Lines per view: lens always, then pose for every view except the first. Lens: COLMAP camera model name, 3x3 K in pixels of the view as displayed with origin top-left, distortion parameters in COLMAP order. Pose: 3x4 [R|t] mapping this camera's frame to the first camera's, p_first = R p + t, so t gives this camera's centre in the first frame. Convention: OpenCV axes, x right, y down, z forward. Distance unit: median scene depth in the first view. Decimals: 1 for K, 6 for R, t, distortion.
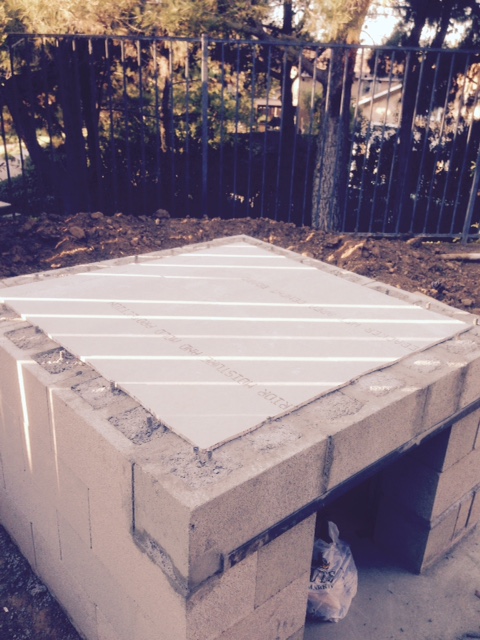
lens RADIAL K [[572.5, 0, 240.0], [0, 572.5, 320.0], [0, 0, 1]] dist [0.059437, -0.181134]
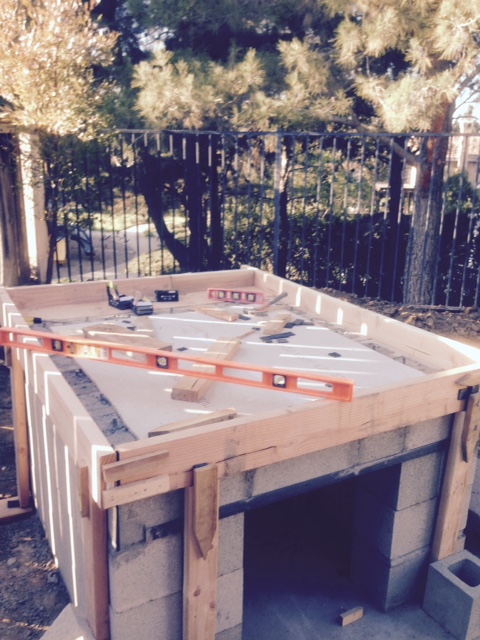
lens RADIAL K [[572.5, 0, 240.0], [0, 572.5, 320.0], [0, 0, 1]] dist [0.059437, -0.181134]
pose [[0.972759, 0.042616, -0.227868, 0.330631], [-0.072536, 0.989554, -0.124588, 0.073051], [0.220178, 0.137723, 0.965688, -0.182900]]
